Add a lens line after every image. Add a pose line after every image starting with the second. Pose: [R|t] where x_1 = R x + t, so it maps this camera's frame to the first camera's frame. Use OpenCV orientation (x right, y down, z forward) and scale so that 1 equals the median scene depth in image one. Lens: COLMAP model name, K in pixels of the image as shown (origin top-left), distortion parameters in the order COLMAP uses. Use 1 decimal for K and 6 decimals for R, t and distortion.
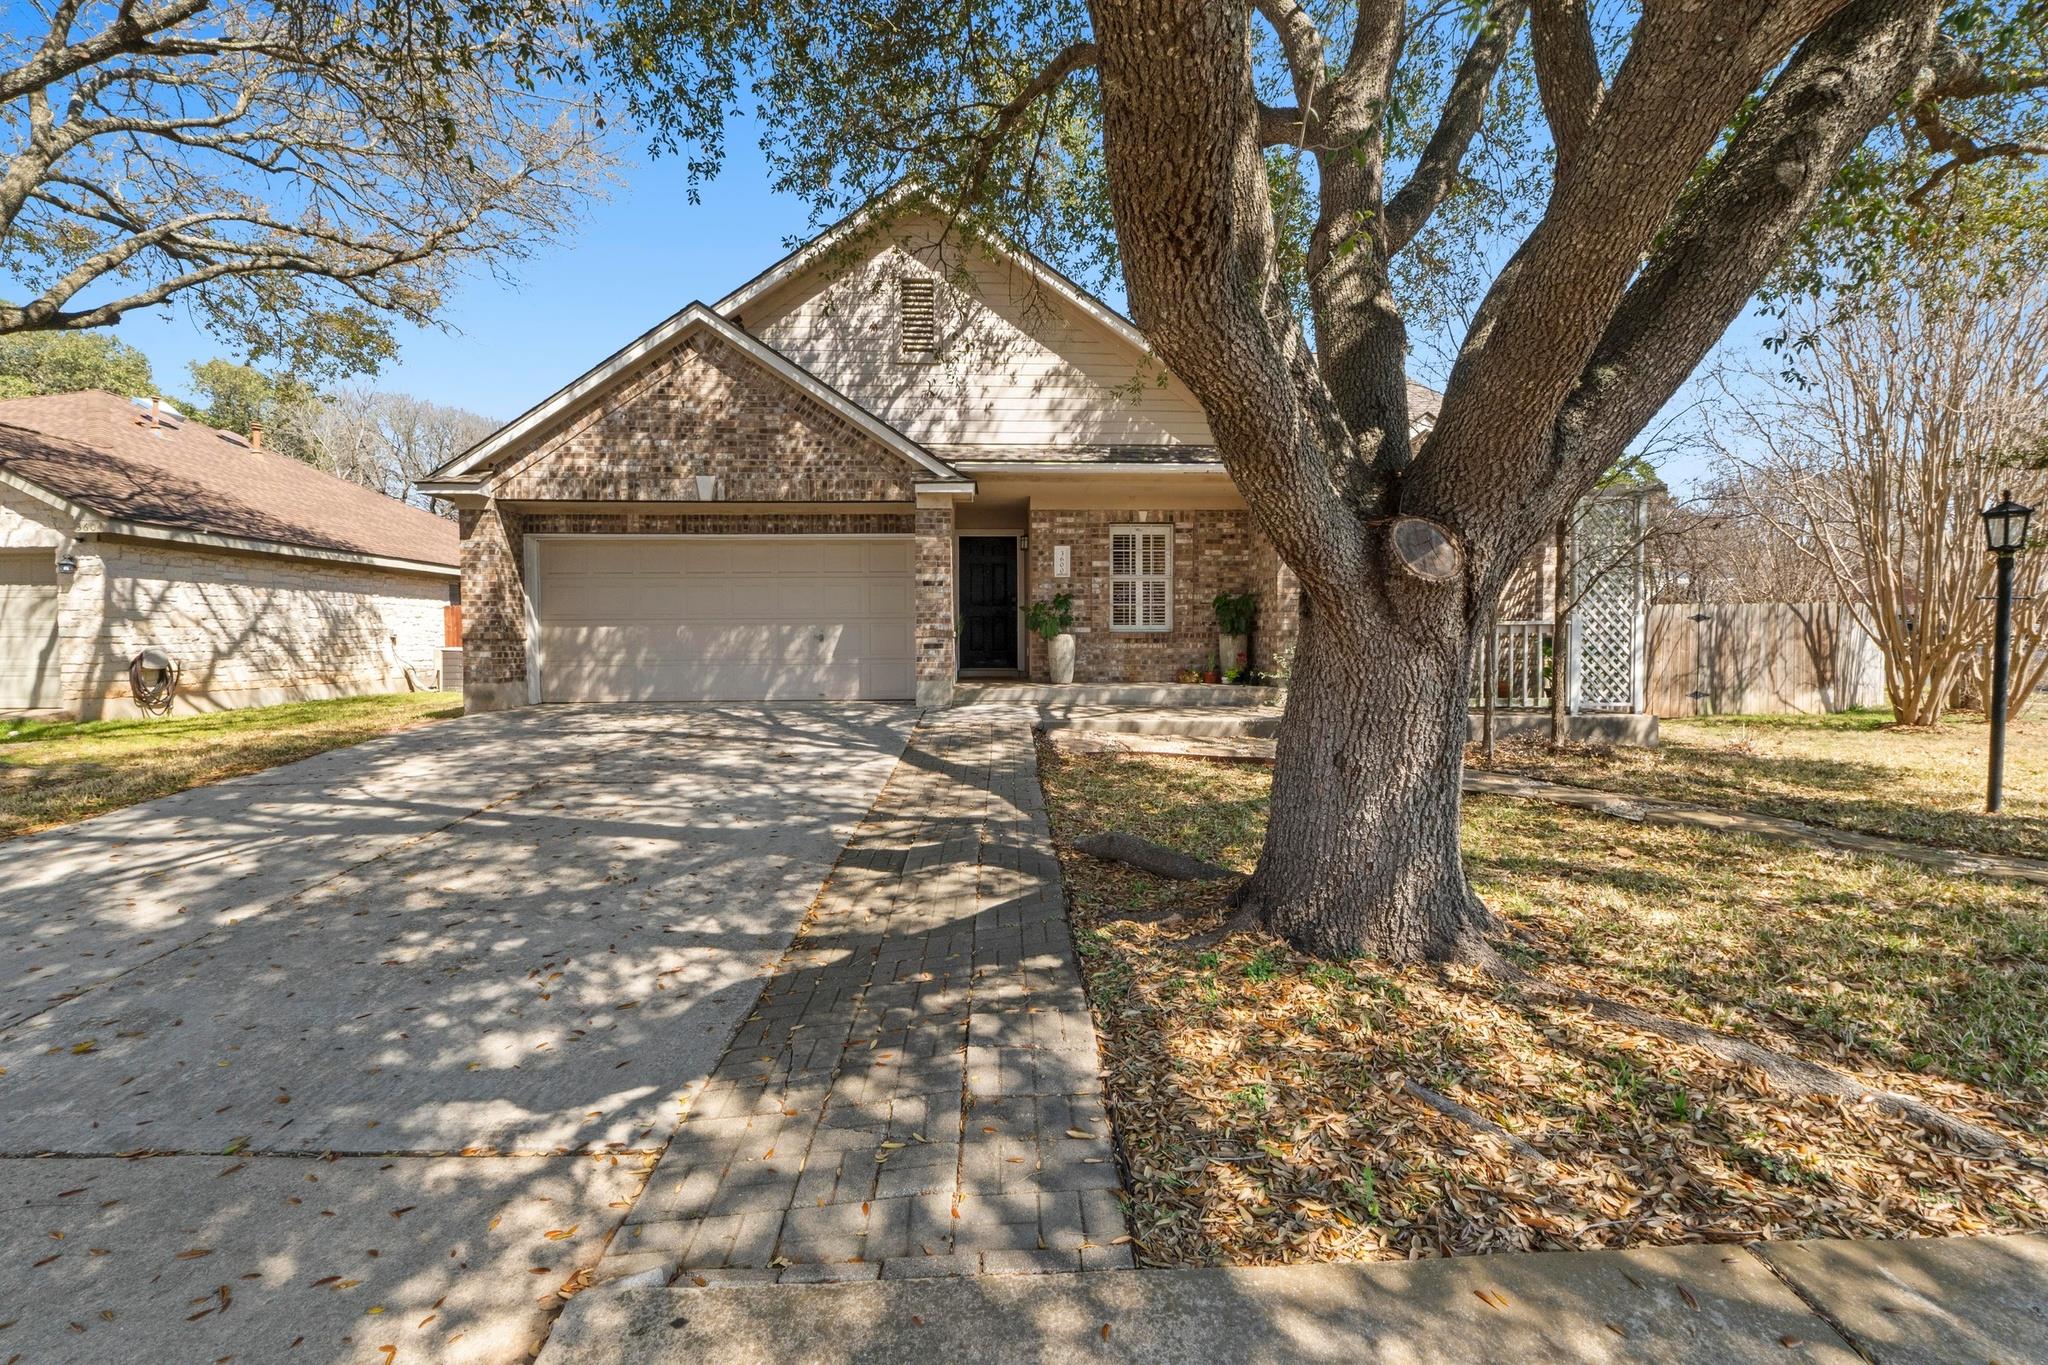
lens RADIAL K [[879.8, 0, 1007.4], [0, 879.8, 667.2], [0, 0, 1]] dist [-0.007021, 0.000149]
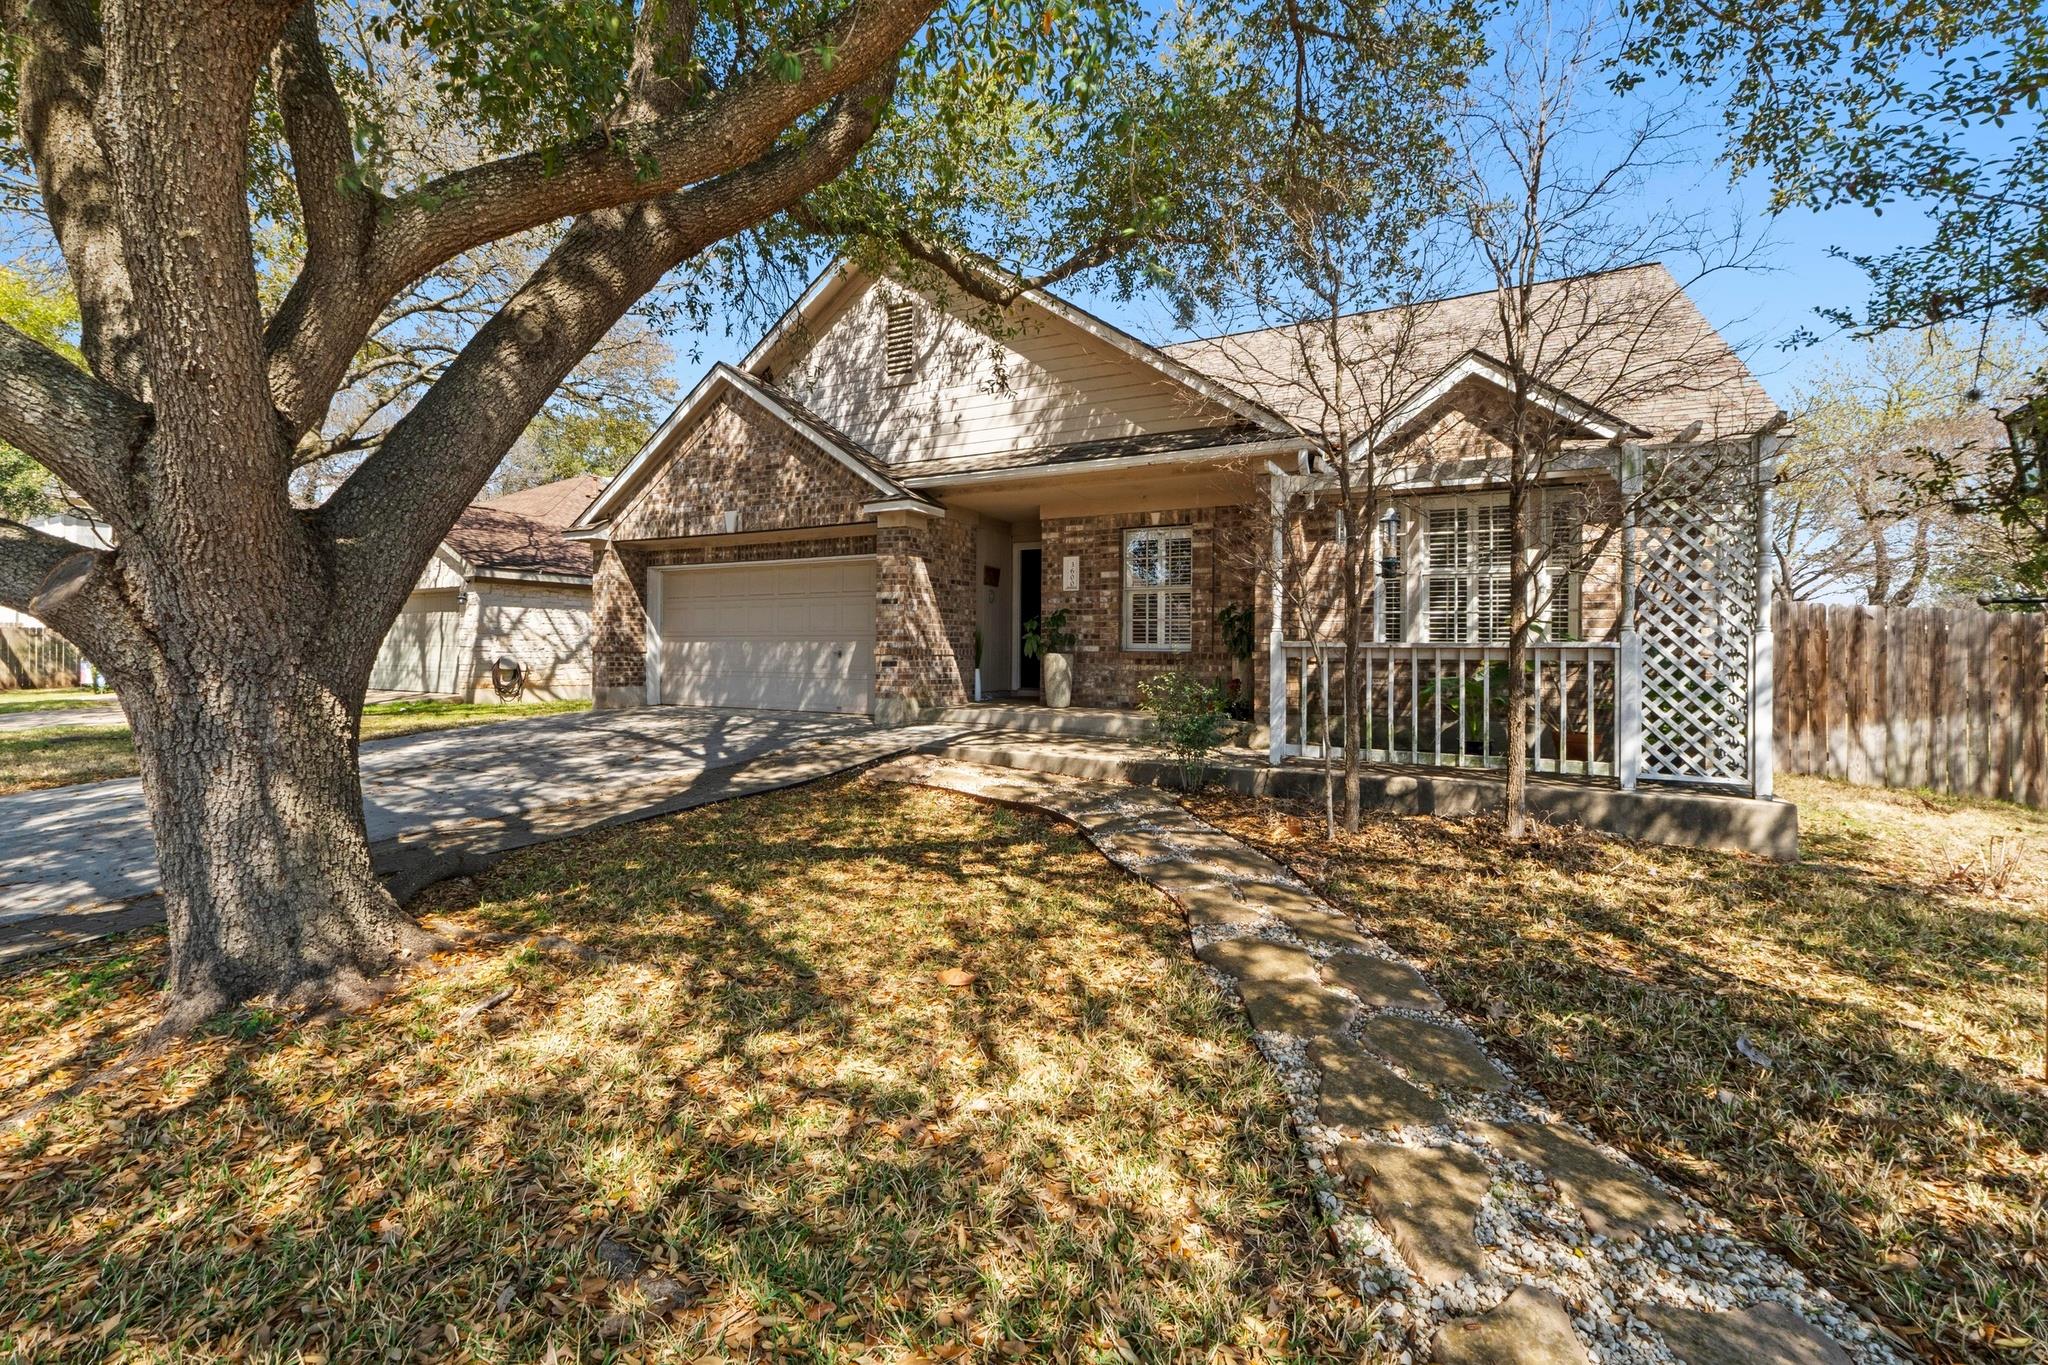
lens RADIAL K [[879.8, 0, 1006.1], [0, 879.8, 645.5], [0, 0, 1]] dist [-0.007021, 0.000149]
pose [[0.857818, 0.007277, -0.513902, 0.527434], [-0.026780, 0.999174, -0.030553, -0.017256], [0.513255, 0.039971, 0.857305, 0.203787]]
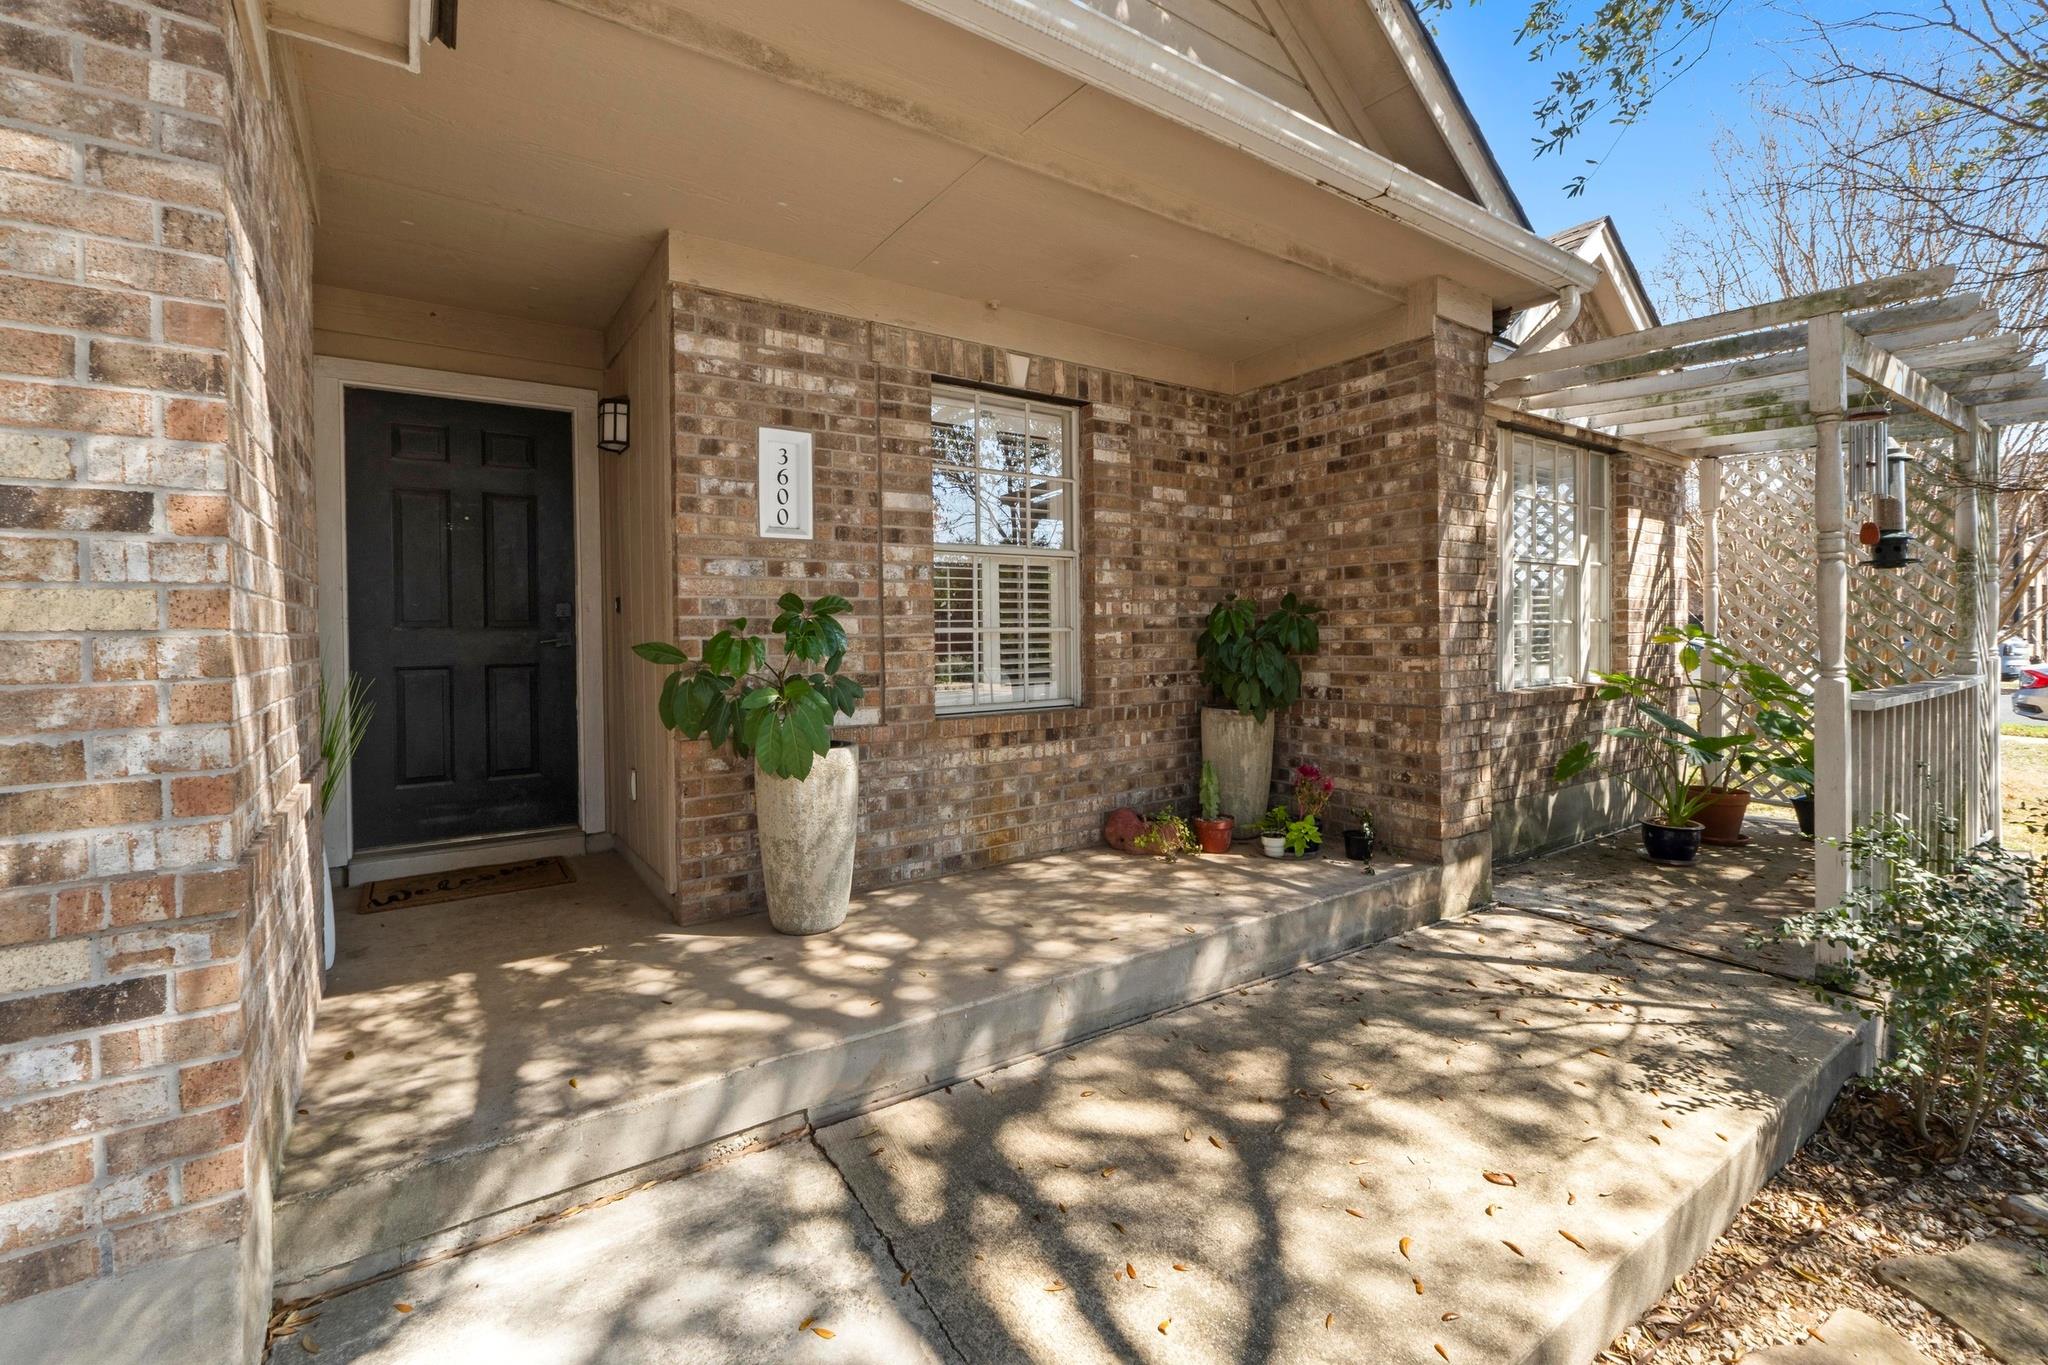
lens RADIAL K [[879.8, 0, 1027.0], [0, 879.8, 641.4], [0, 0, 1]] dist [-0.007021, 0.000149]
pose [[0.833180, -0.014570, 0.552810, -0.035822], [0.027850, 0.999490, -0.015633, -0.068680], [-0.552301, 0.028421, 0.833160, 0.796469]]
